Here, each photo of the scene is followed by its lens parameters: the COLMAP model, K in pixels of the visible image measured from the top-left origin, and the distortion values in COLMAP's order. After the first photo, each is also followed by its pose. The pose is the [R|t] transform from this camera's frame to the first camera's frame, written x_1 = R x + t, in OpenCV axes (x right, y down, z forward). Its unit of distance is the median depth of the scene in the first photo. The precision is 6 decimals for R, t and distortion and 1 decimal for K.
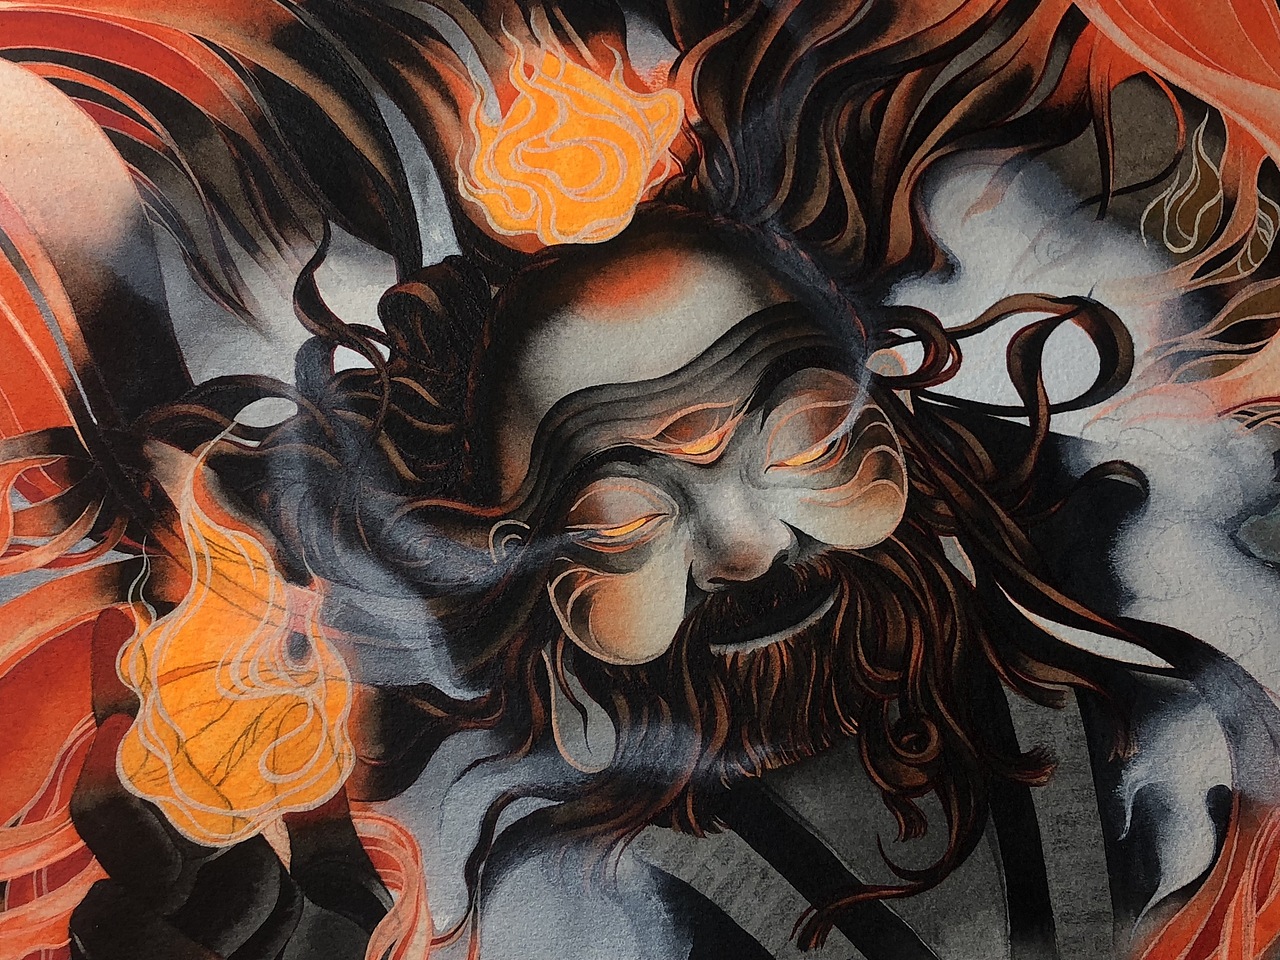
lens RADIAL K [[2876.7, 0, 640.0], [0, 2876.7, 480.0], [0, 0, 1]] dist [1.059656, -13.438256]
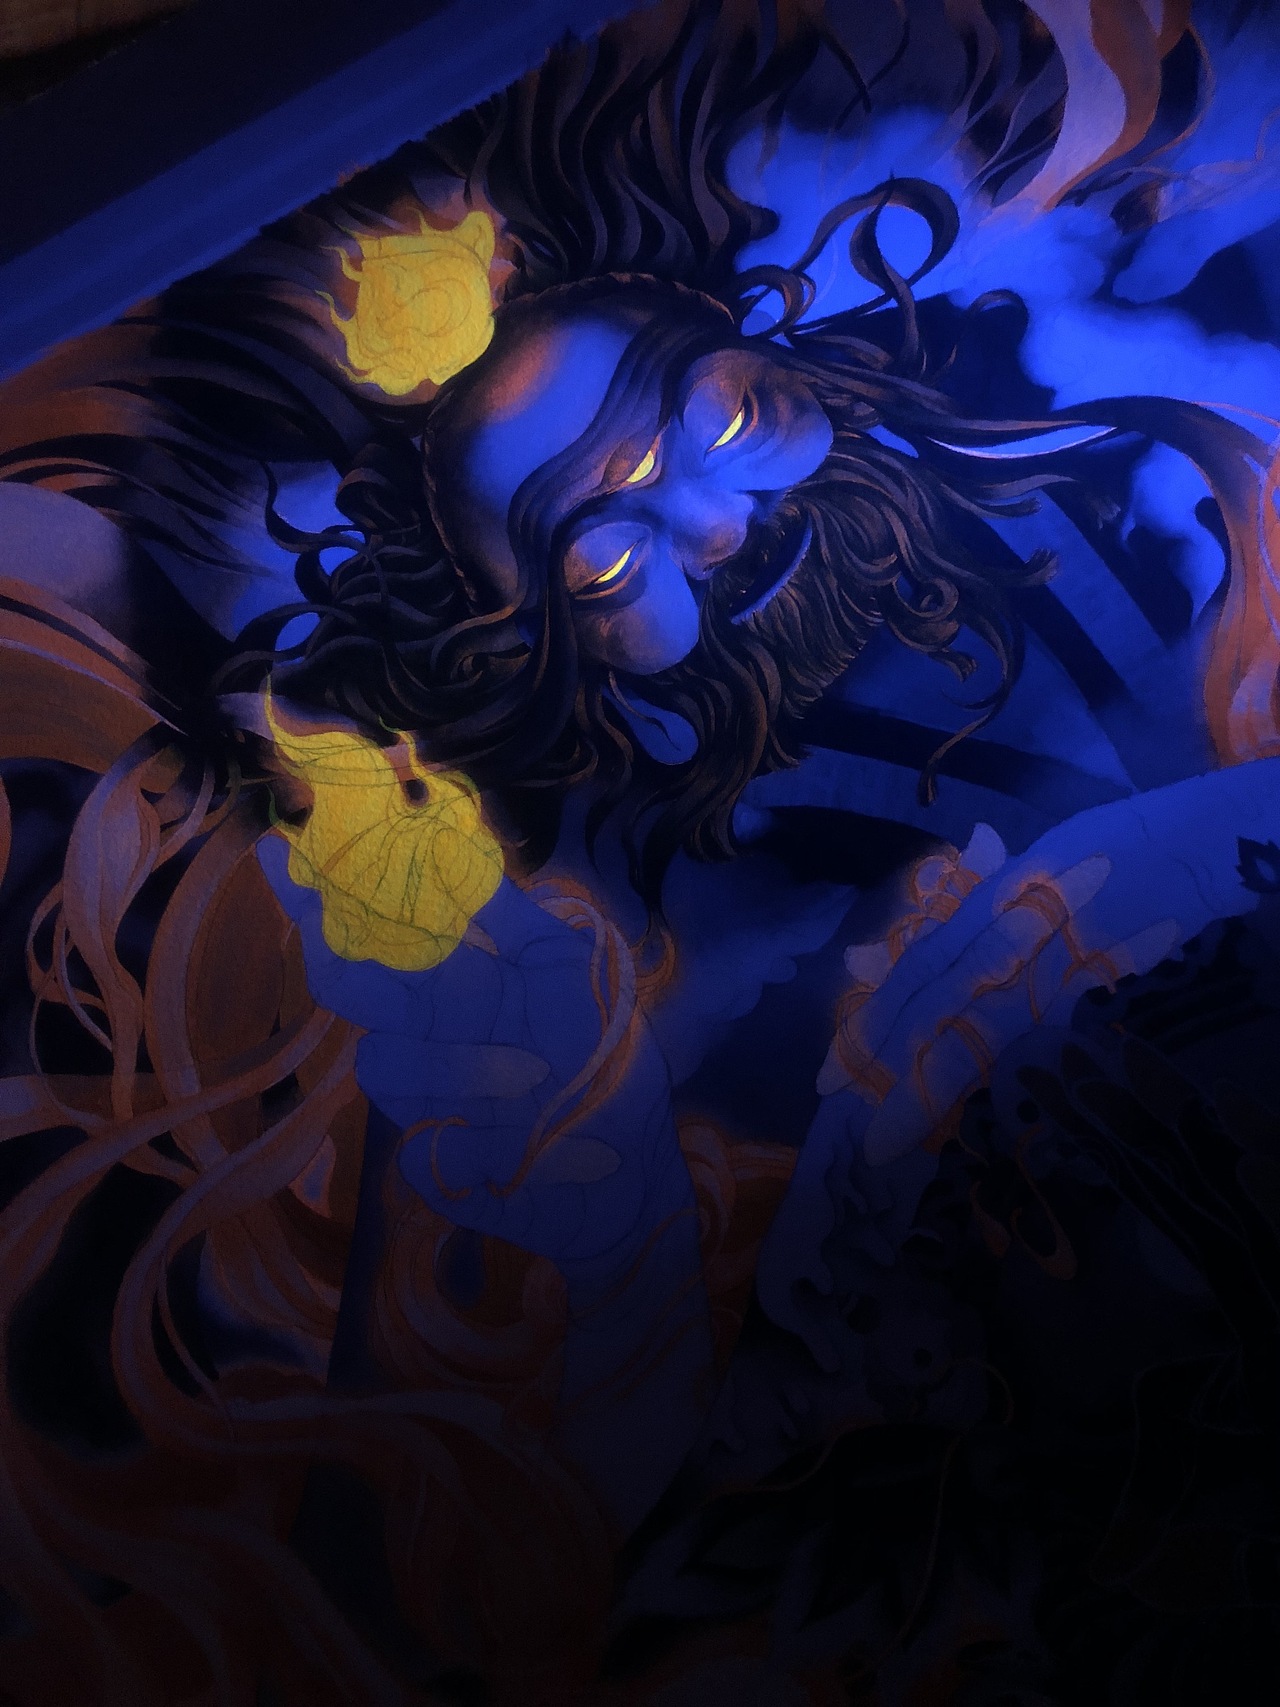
lens RADIAL K [[1394.1, 0, 640.0], [0, 1394.1, 853.5], [0, 0, 1]] dist [-0.005733, -0.002563]
pose [[0.883323, -0.466485, 0.046177, -0.077009], [0.458599, 0.880368, 0.120993, 0.055496], [-0.097094, -0.085700, 0.991579, 0.438715]]
